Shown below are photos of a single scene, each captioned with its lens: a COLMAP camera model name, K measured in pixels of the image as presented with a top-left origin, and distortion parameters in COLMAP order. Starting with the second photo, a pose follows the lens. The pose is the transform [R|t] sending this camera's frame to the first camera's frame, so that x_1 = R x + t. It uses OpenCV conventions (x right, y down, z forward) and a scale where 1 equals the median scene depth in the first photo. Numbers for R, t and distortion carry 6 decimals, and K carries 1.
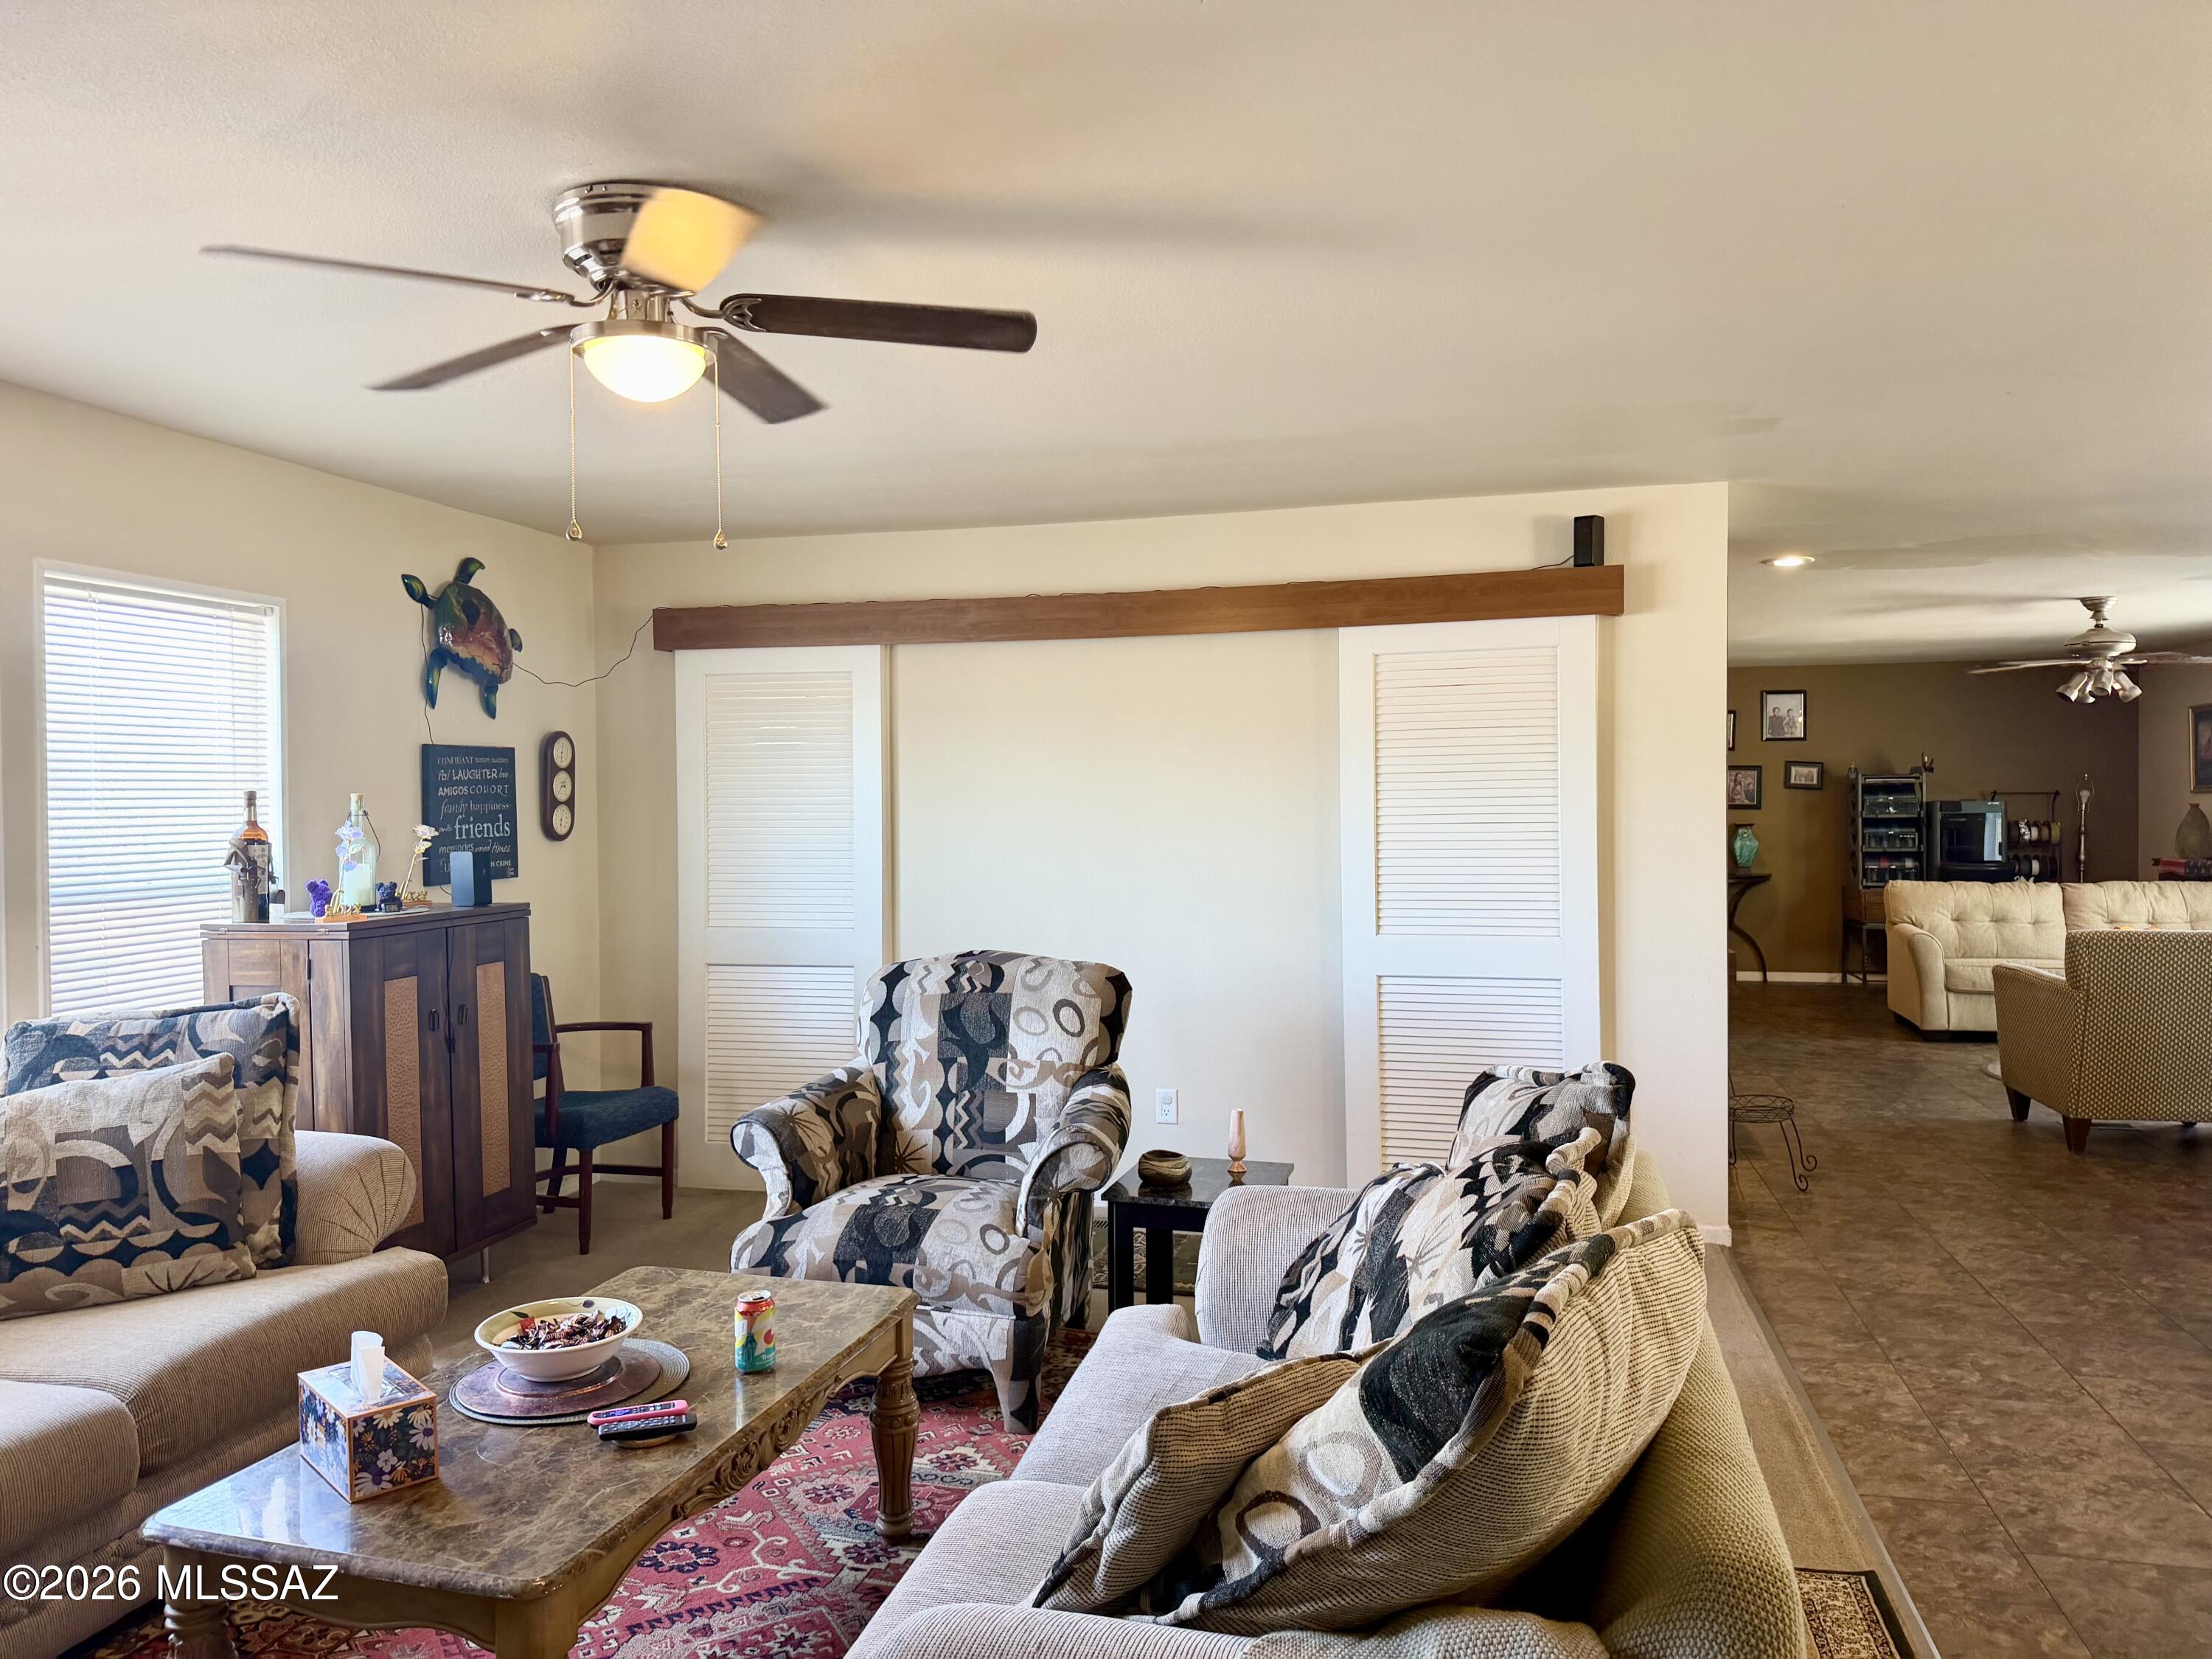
lens RADIAL K [[1564.8, 0, 1106.0], [0, 1564.8, 818.4], [0, 0, 1]] dist [-0.003376, -0.002851]
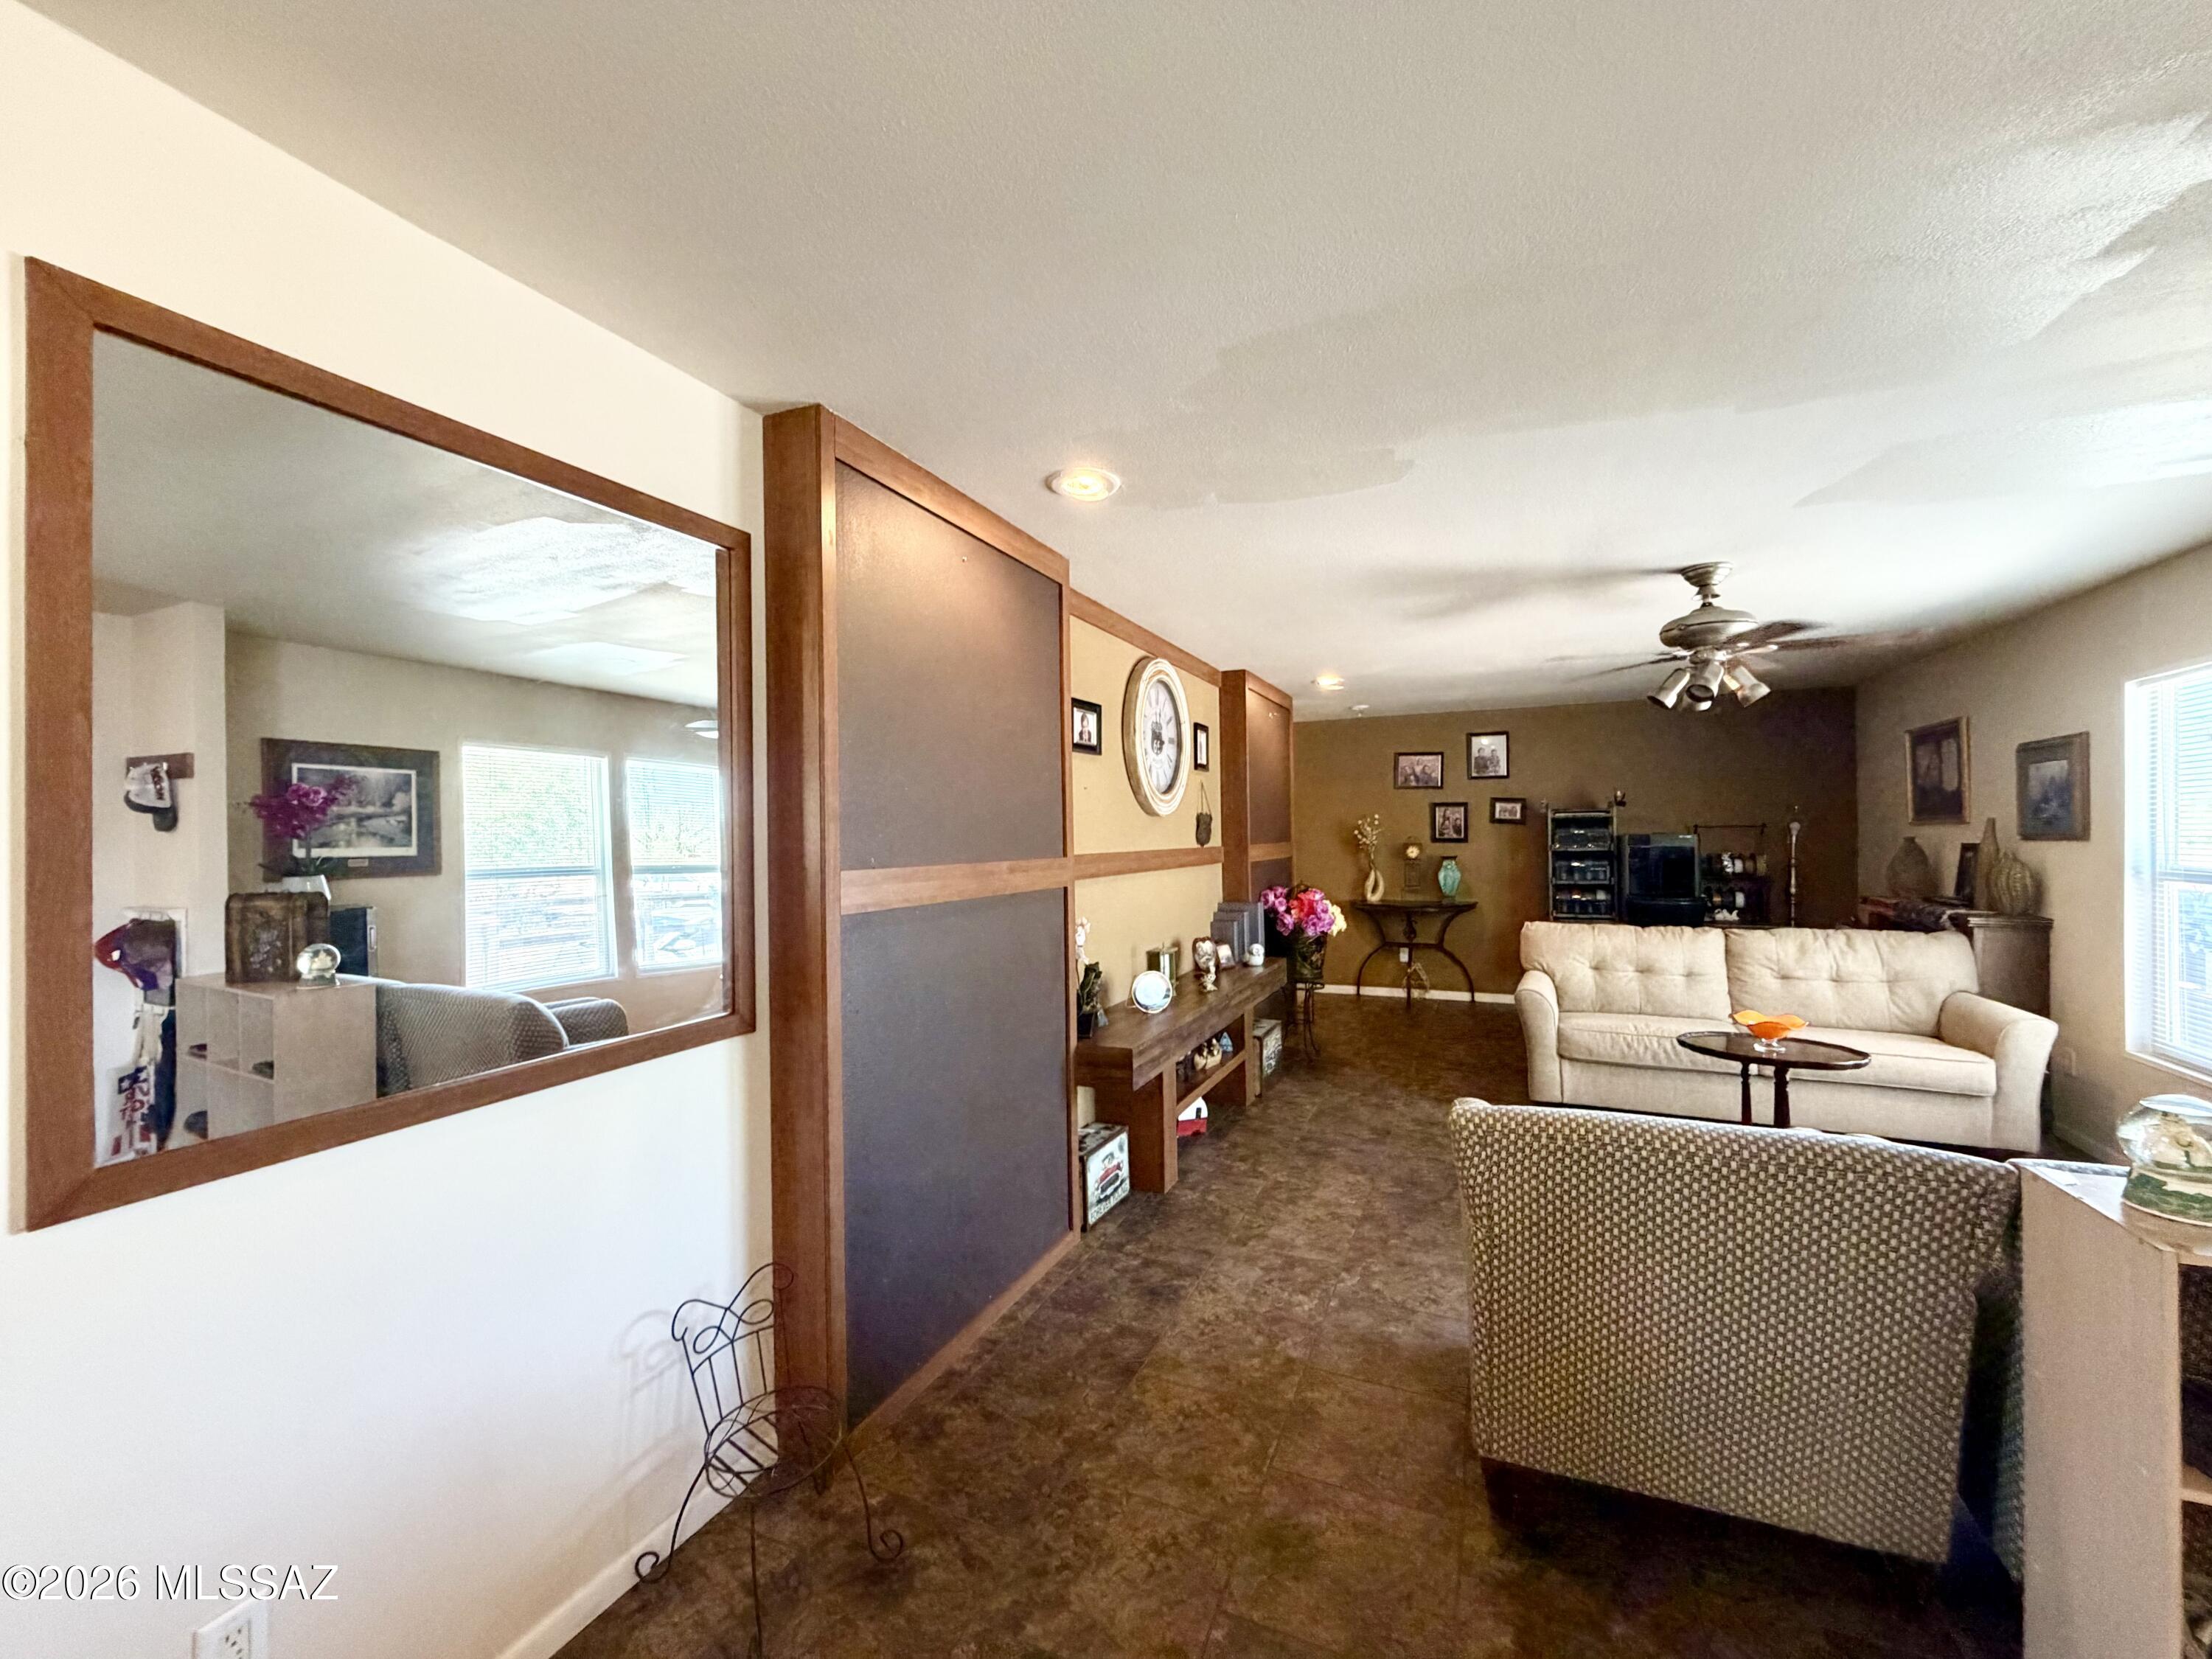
lens RADIAL K [[883.9, 0, 1105.9], [0, 883.9, 837.2], [0, 0, 1]] dist [0.000317, 0.000072]
pose [[0.983648, -0.007151, -0.179958, 0.299666], [0.006341, 0.999967, -0.005073, -0.008558], [0.179988, 0.003849, 0.983661, 0.373302]]
